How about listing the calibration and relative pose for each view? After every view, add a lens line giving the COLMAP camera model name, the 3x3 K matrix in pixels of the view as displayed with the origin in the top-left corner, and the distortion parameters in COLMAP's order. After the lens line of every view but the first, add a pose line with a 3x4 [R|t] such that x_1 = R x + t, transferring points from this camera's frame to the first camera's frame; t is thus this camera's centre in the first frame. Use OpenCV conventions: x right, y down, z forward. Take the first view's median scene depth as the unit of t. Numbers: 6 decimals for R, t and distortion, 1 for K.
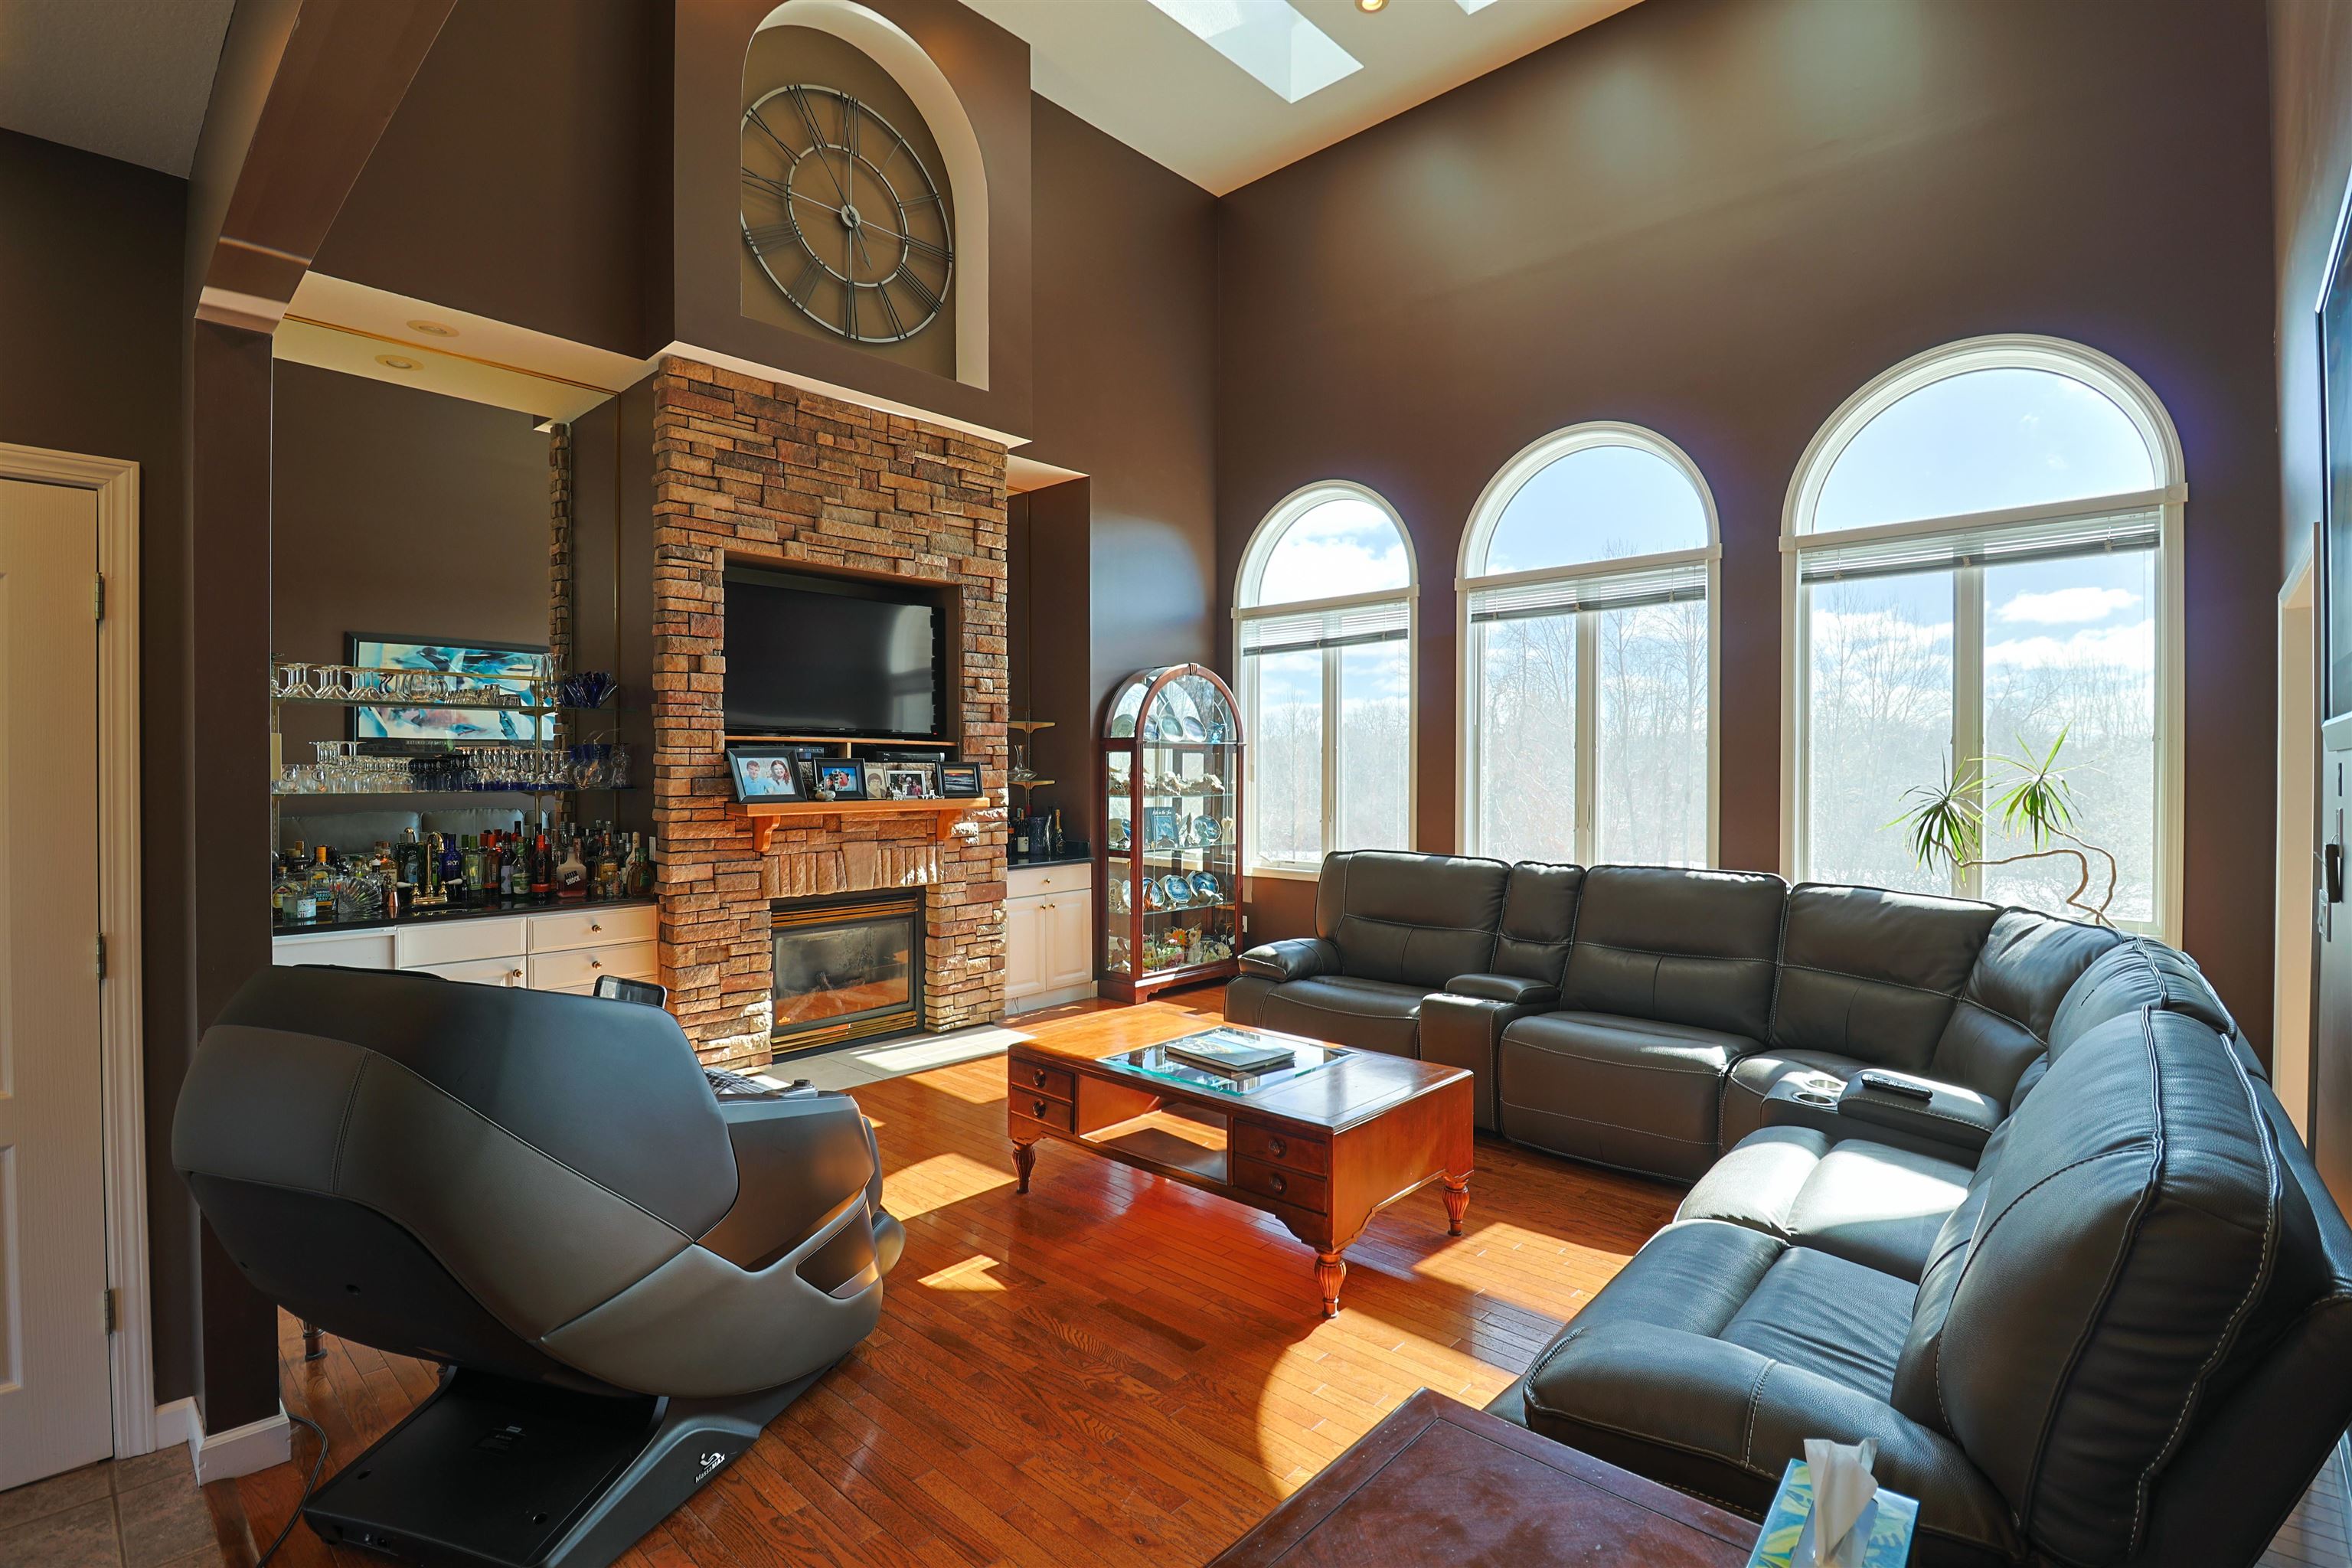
lens RADIAL K [[1094.7, 0, 1176.5], [0, 1094.7, 780.9], [0, 0, 1]] dist [-0.000188, -0.005396]
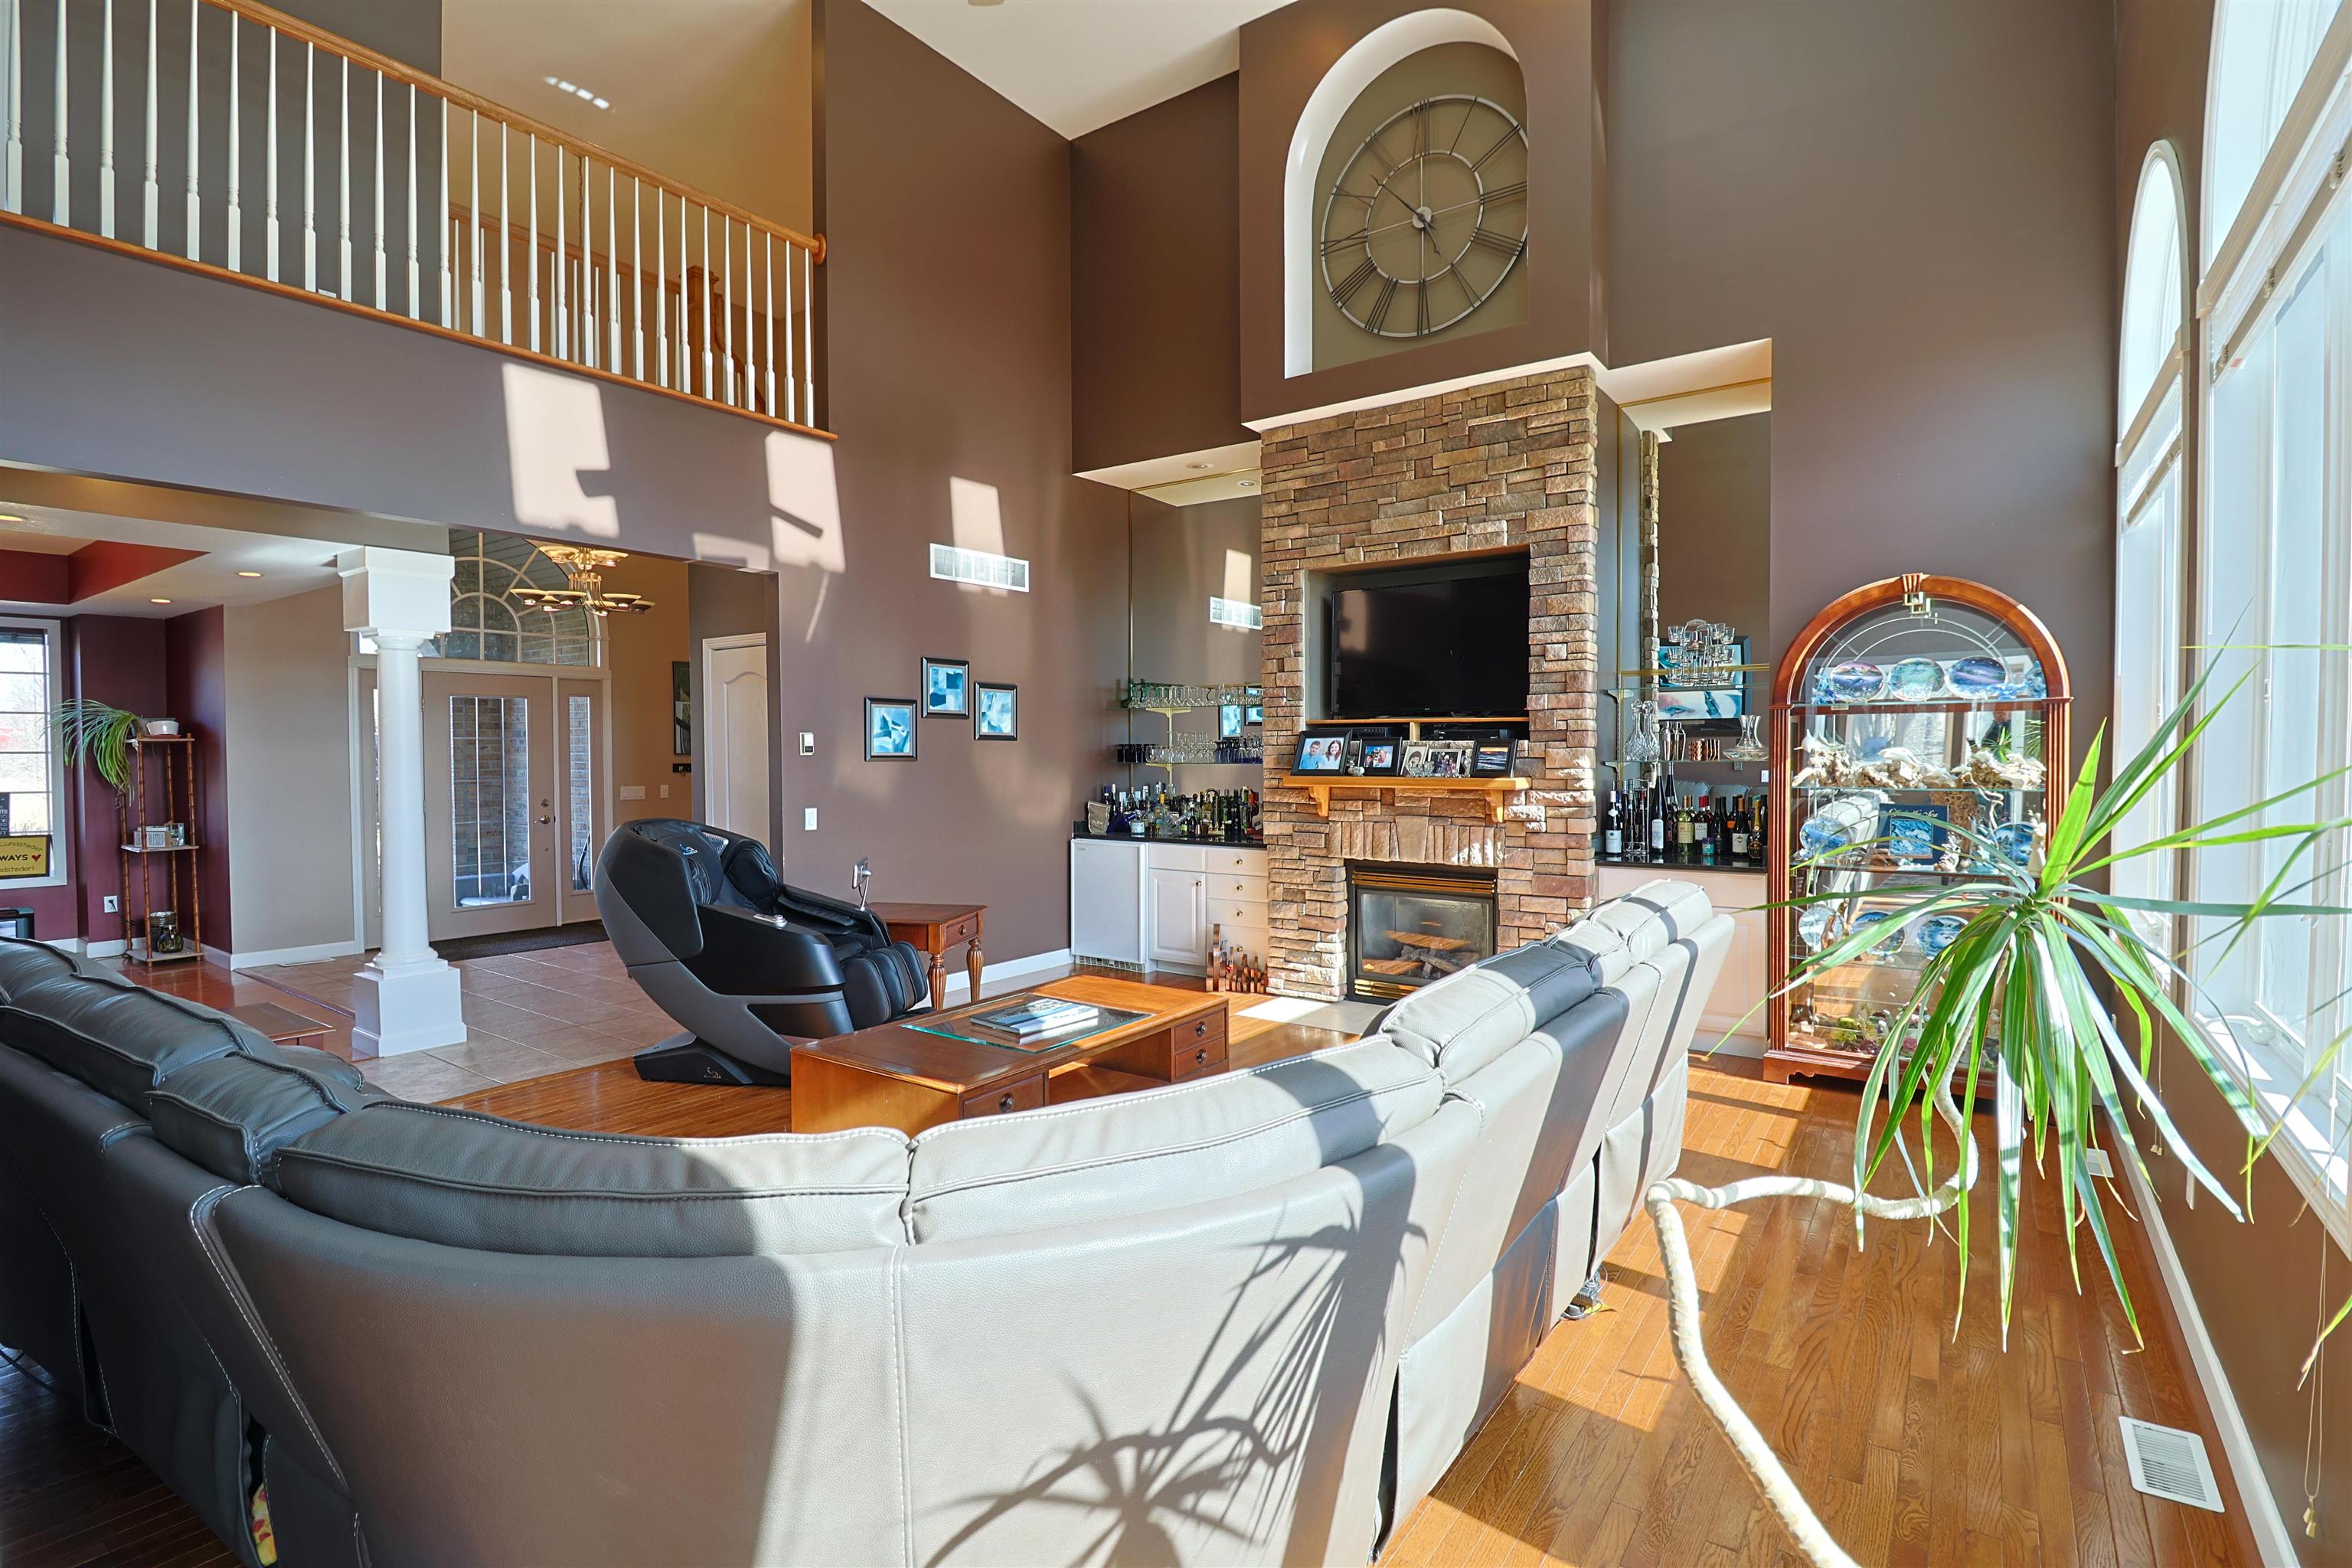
lens RADIAL K [[1094.7, 0, 1194.5], [0, 1094.7, 783.3], [0, 0, 1]] dist [-0.000188, -0.005396]
pose [[0.130885, 0.032249, -0.990873, 0.687904], [-0.006386, 0.999477, 0.031686, -0.007639], [0.991377, 0.002180, 0.131023, 0.616202]]
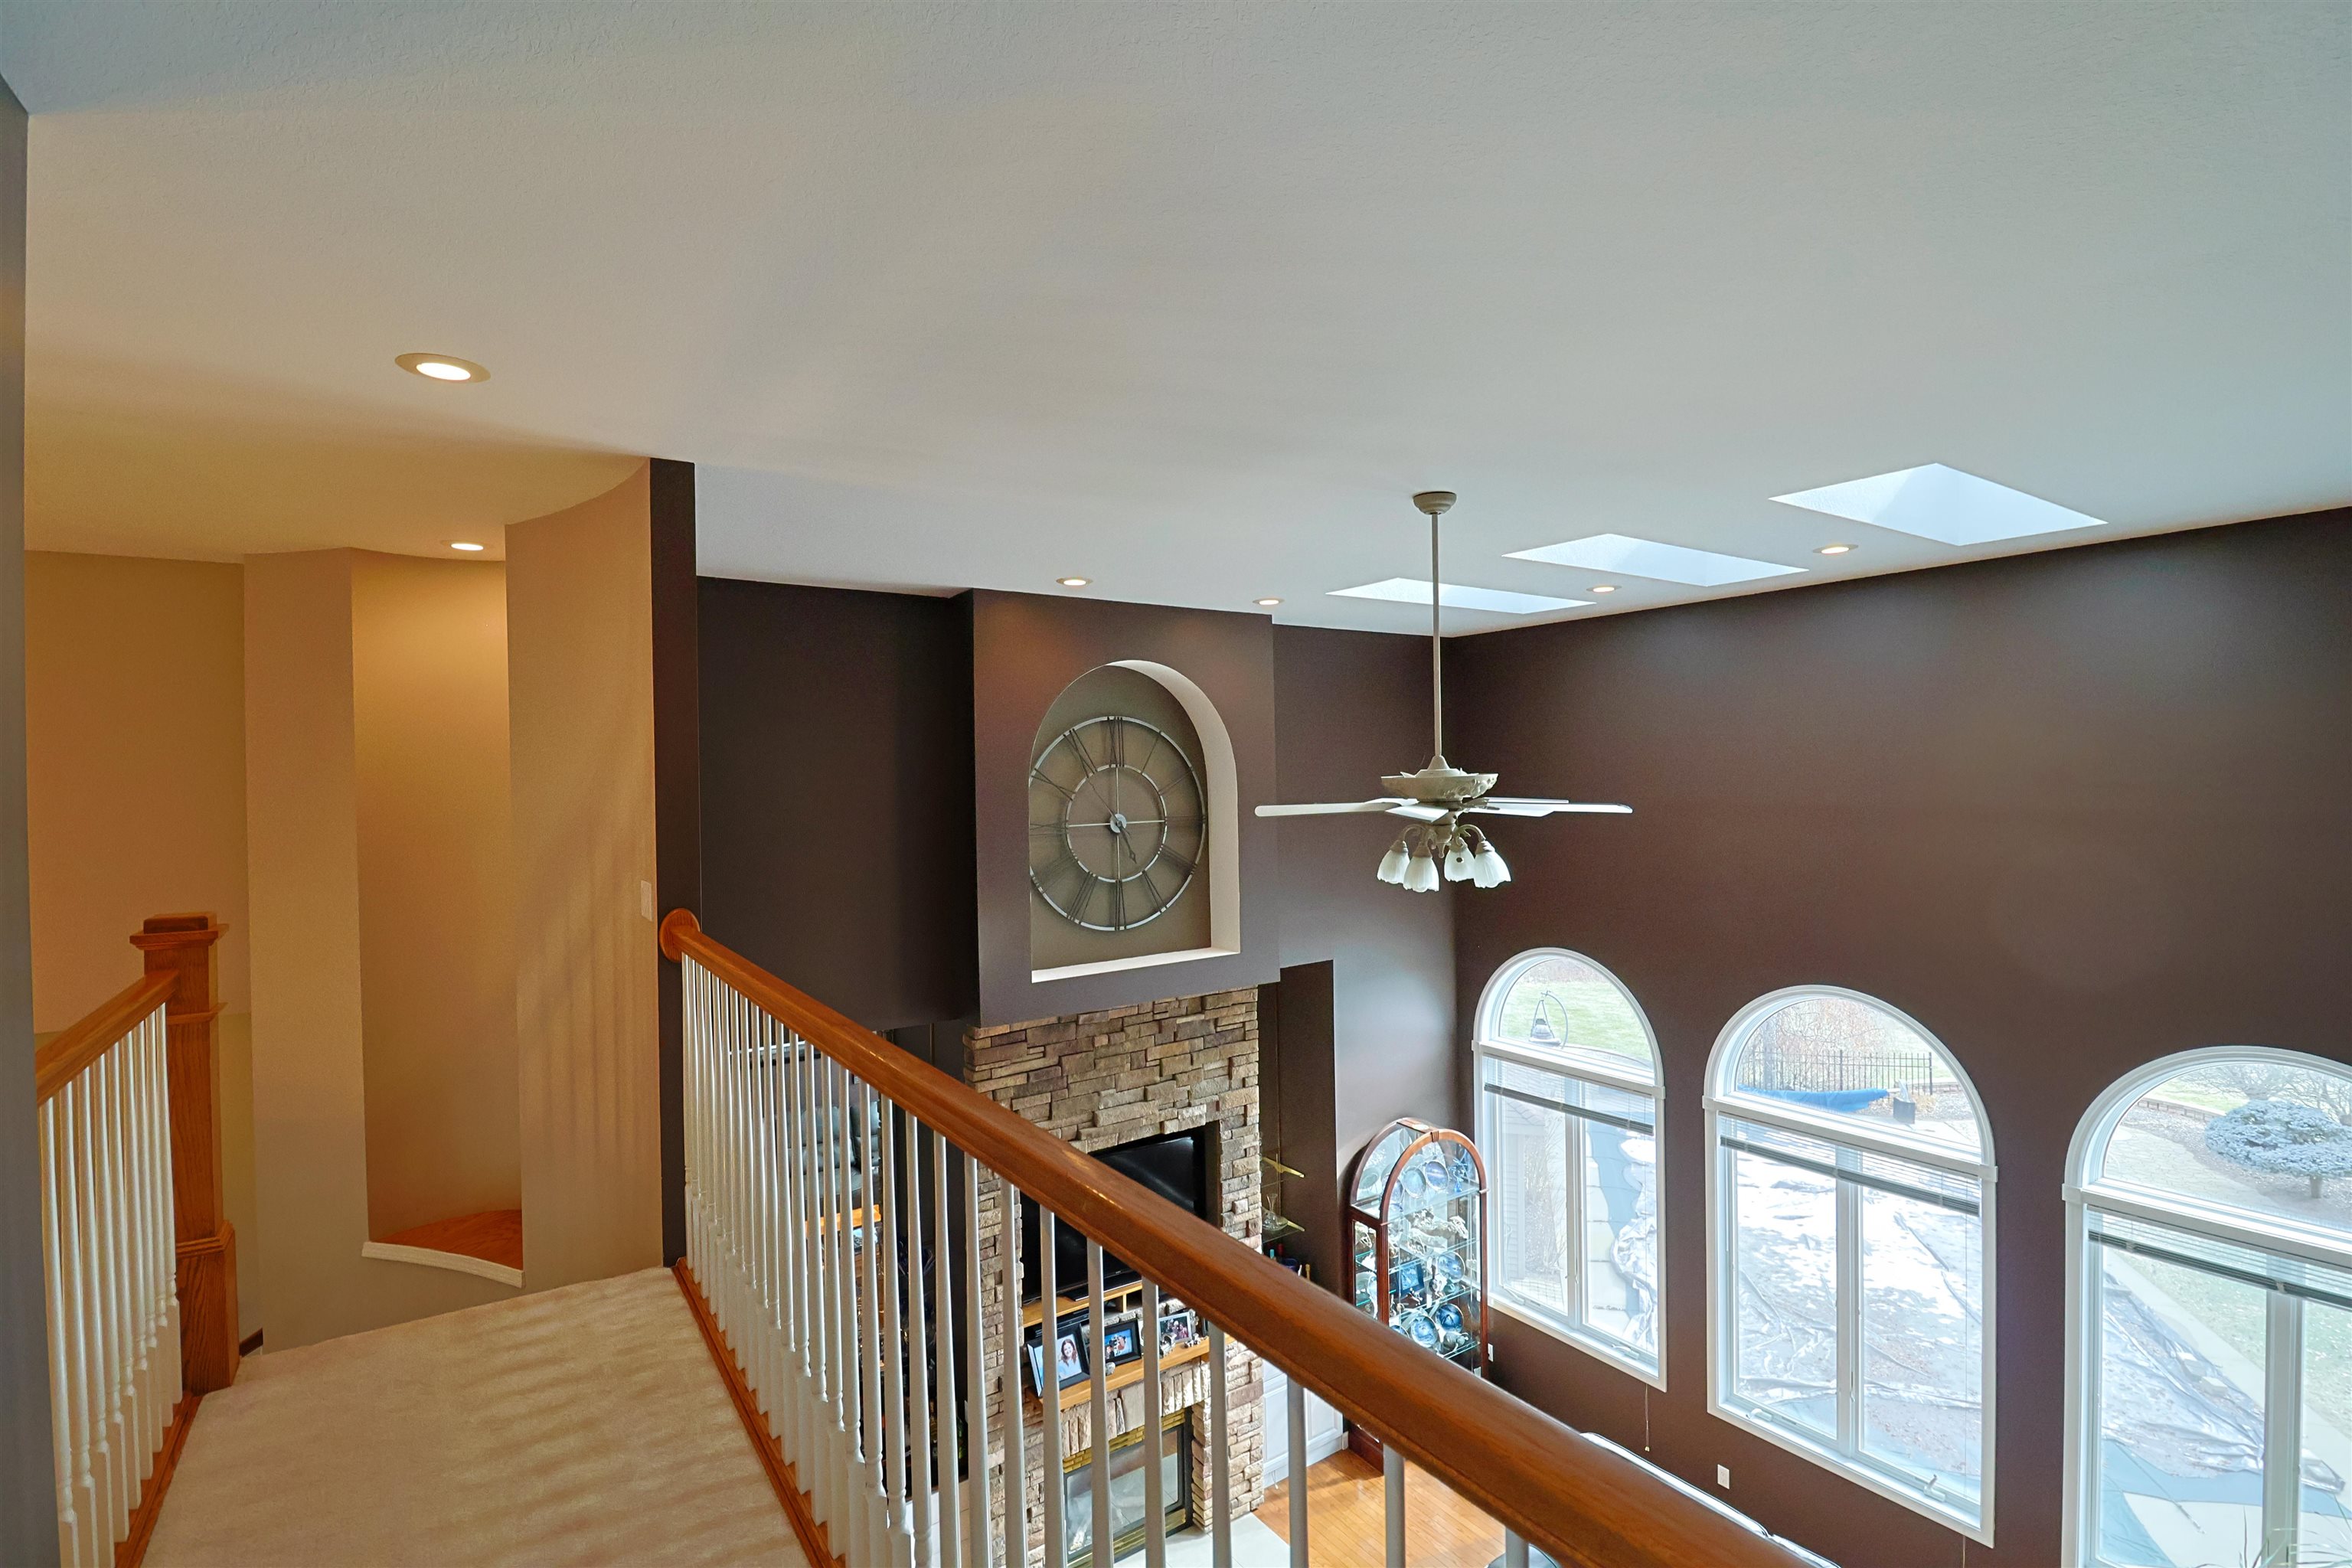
lens RADIAL K [[1094.7, 0, 1180.8], [0, 1094.7, 761.0], [0, 0, 1]] dist [-0.000188, -0.005396]
pose [[0.978860, -0.017358, -0.203794, -0.003857], [0.016289, 0.999843, -0.006923, -0.542414], [0.203882, 0.003457, 0.978989, -0.085584]]
